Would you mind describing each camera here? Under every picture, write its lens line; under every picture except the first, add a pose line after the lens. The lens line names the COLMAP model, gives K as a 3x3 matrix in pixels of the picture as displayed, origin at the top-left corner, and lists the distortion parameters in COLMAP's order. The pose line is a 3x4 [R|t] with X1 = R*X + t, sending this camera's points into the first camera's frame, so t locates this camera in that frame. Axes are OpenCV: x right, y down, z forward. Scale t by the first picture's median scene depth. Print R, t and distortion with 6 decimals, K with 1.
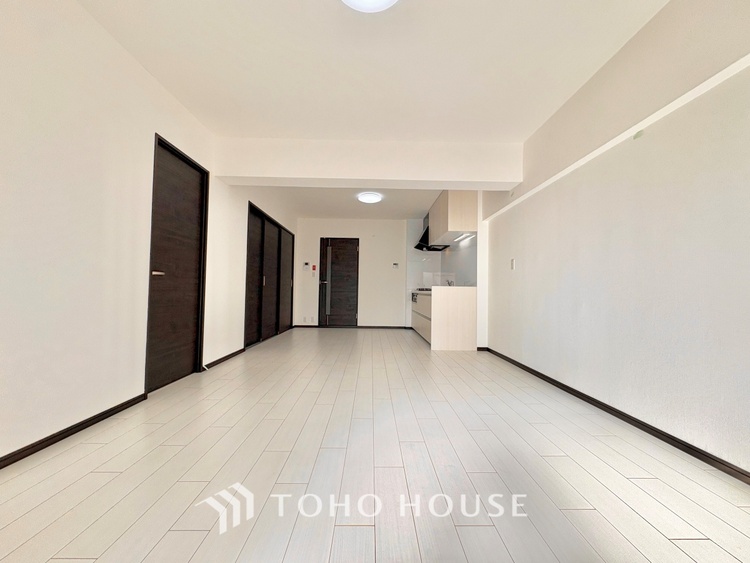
lens RADIAL K [[298.9, 0, 375.0], [0, 298.9, 281.5], [0, 0, 1]] dist [0.000027, -0.000070]
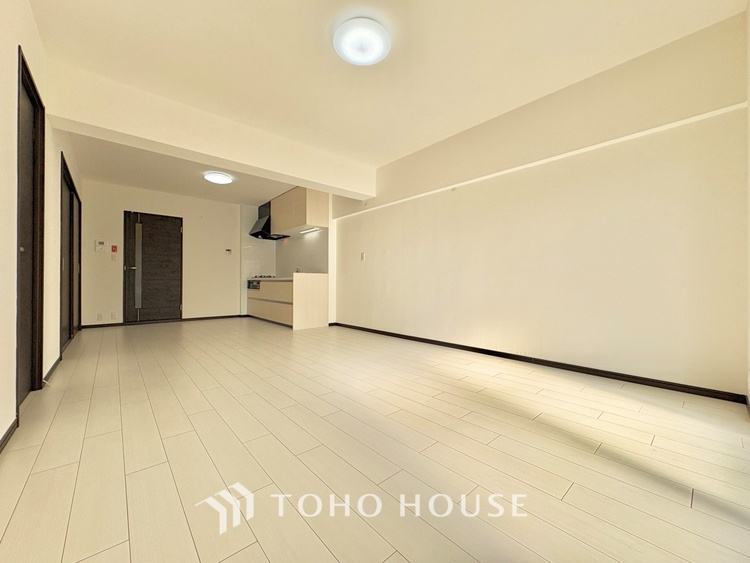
lens RADIAL K [[298.9, 0, 375.0], [0, 298.9, 281.5], [0, 0, 1]] dist [0.000027, -0.000070]
pose [[0.761224, -0.010752, 0.648400, -0.209051], [-0.012343, 0.999441, 0.031063, 0.006433], [-0.648372, -0.031649, 0.760666, -0.028789]]
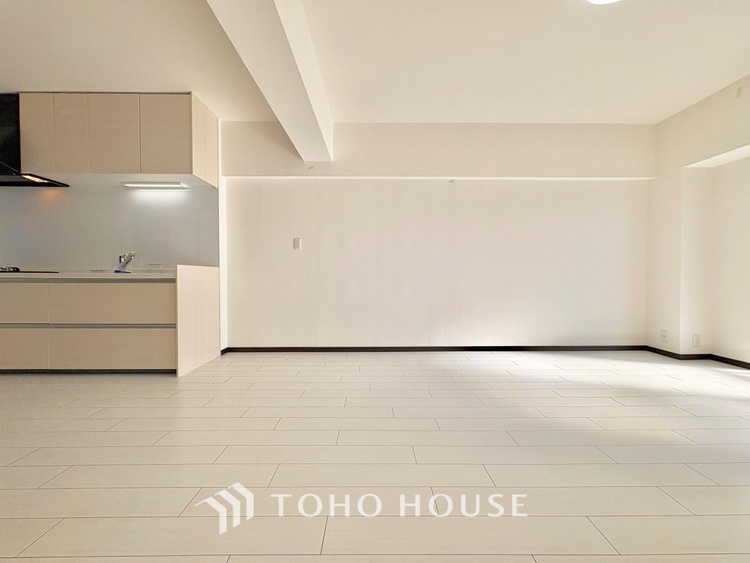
lens RADIAL K [[298.9, 0, 375.0], [0, 298.9, 281.5], [0, 0, 1]] dist [0.000027, -0.000070]
pose [[0.005555, -0.032790, 0.999447, -0.259058], [-0.033677, 0.998889, 0.032959, 0.010975], [-0.999417, -0.033841, 0.004444, 0.438196]]
